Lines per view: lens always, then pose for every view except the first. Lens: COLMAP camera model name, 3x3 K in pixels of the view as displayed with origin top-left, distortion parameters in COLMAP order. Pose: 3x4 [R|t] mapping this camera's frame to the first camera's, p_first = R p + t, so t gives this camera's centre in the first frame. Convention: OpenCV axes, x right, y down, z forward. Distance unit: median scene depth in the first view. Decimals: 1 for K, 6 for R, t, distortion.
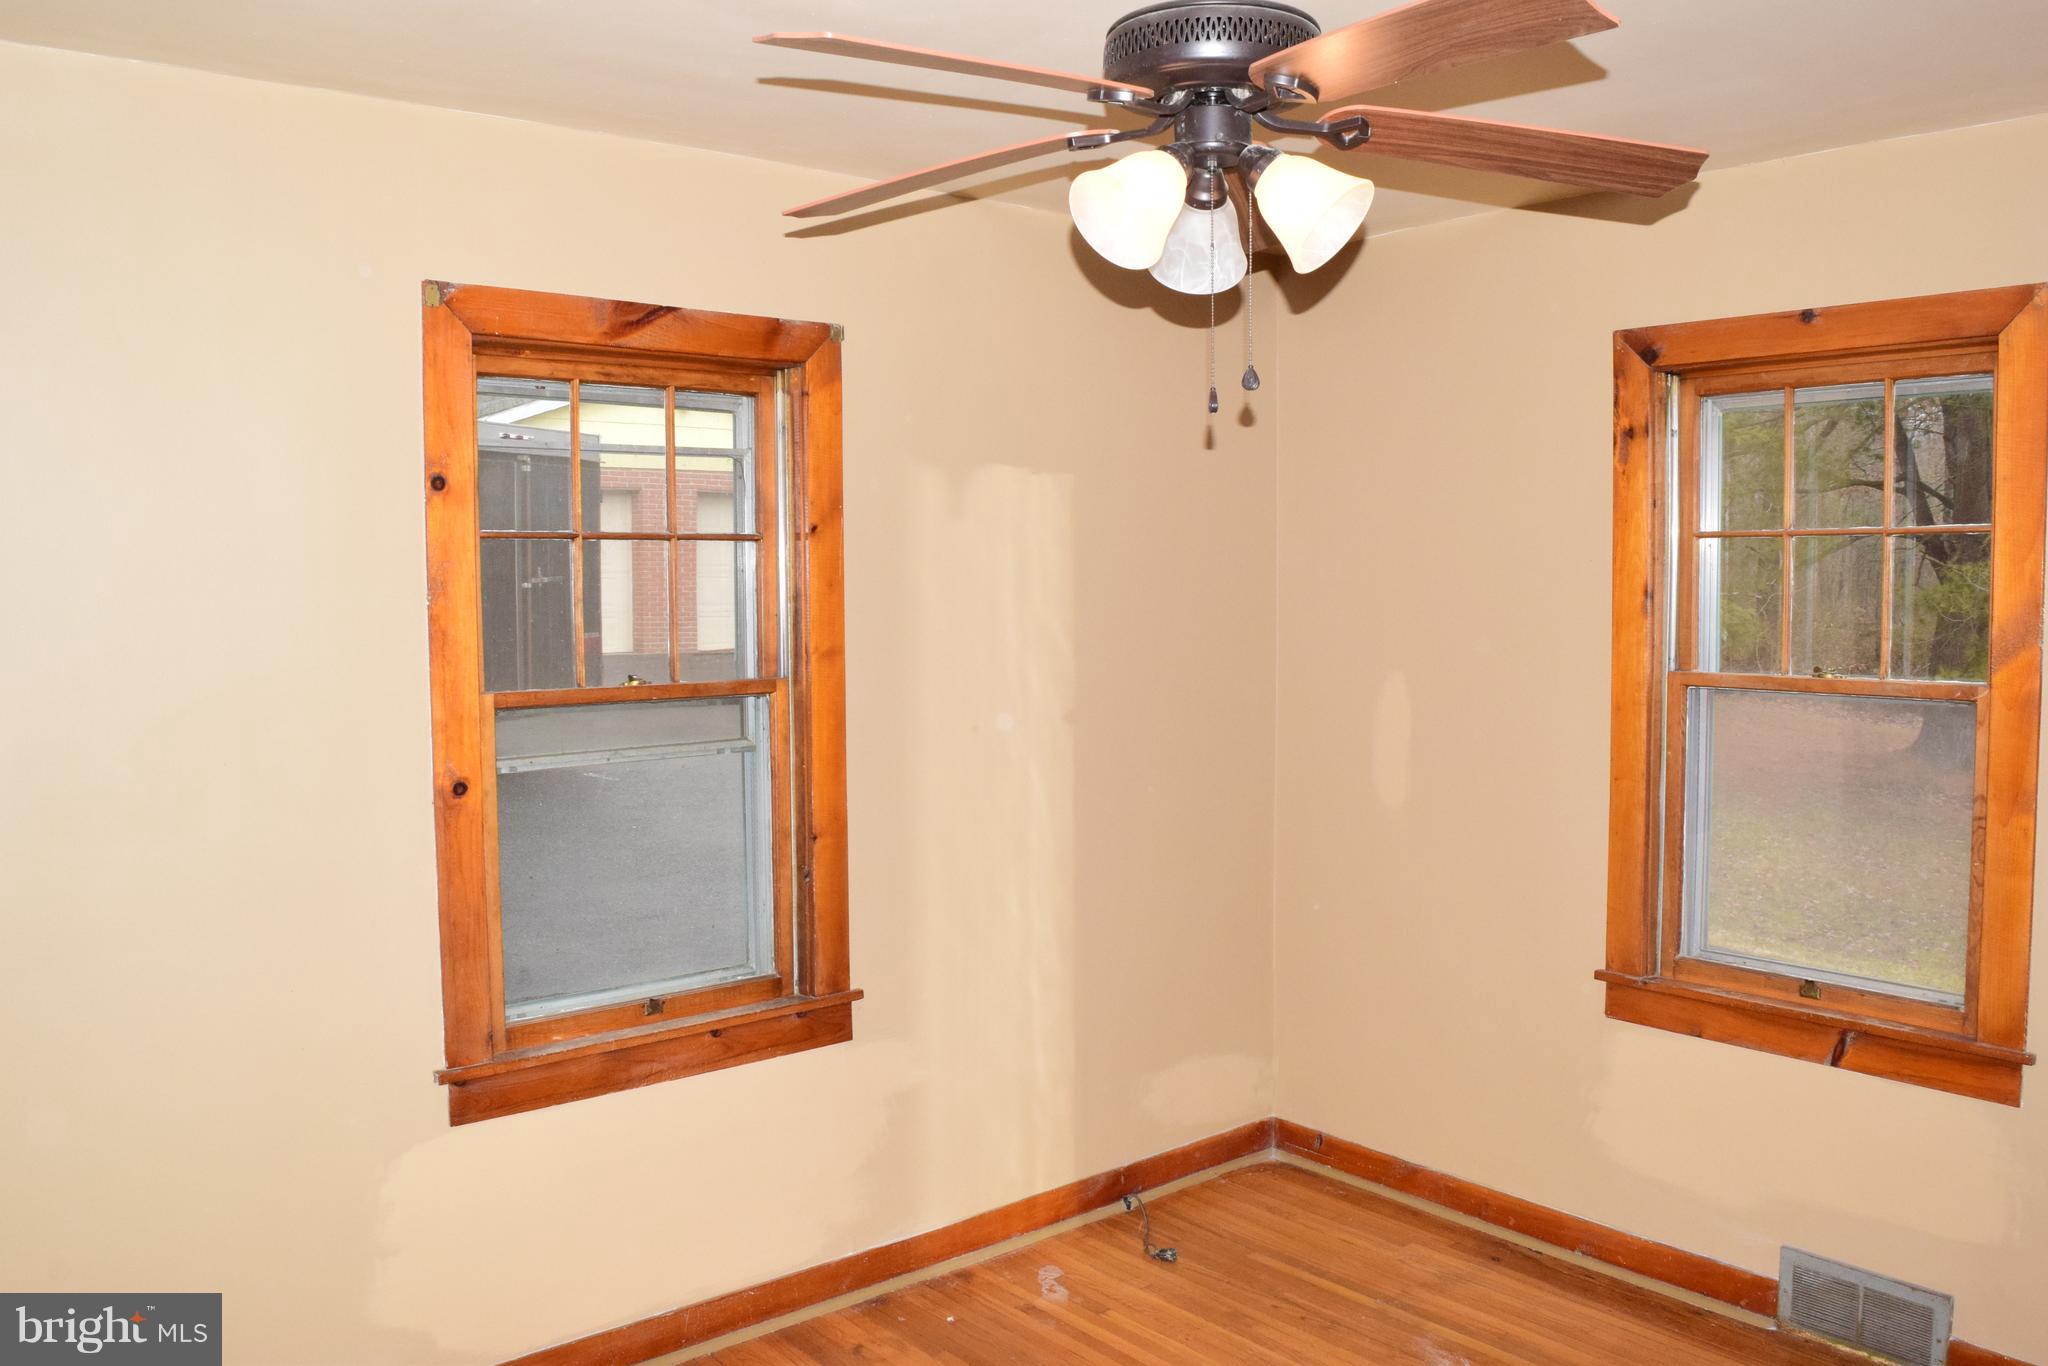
lens RADIAL K [[1607.7, 0, 1019.2], [0, 1607.7, 690.8], [0, 0, 1]] dist [-0.092422, 0.021057]
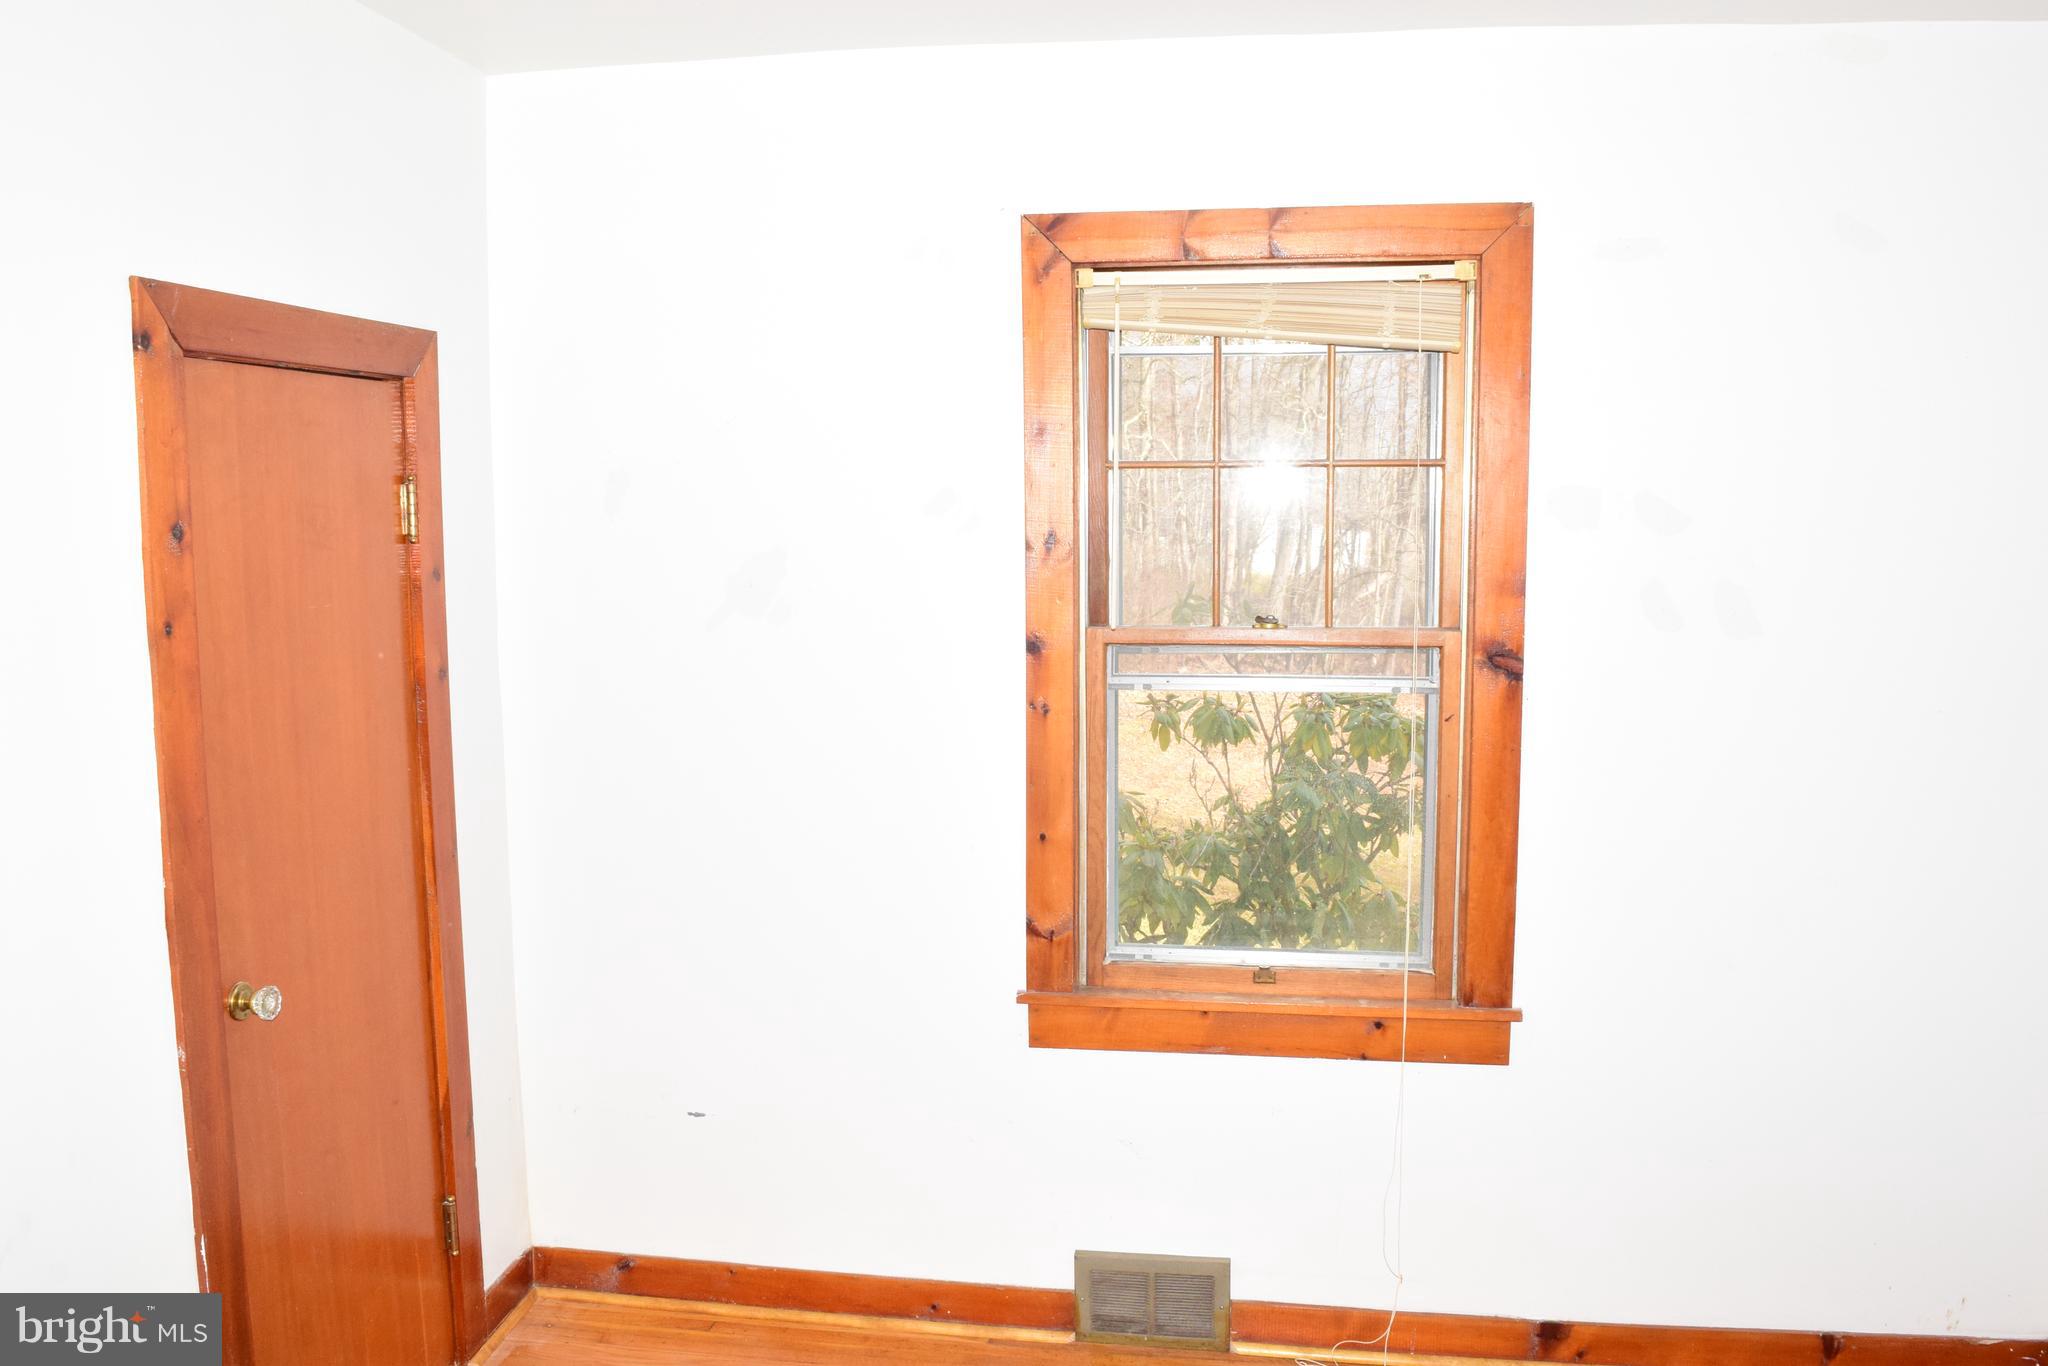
lens RADIAL K [[1607.7, 0, 1004.5], [0, 1607.7, 681.1], [0, 0, 1]] dist [-0.092422, 0.021057]
pose [[0.663976, 0.089871, -0.742334, 0.330694], [-0.055113, 0.995933, 0.071278, -0.028425], [0.745720, -0.006415, 0.666228, 0.263900]]
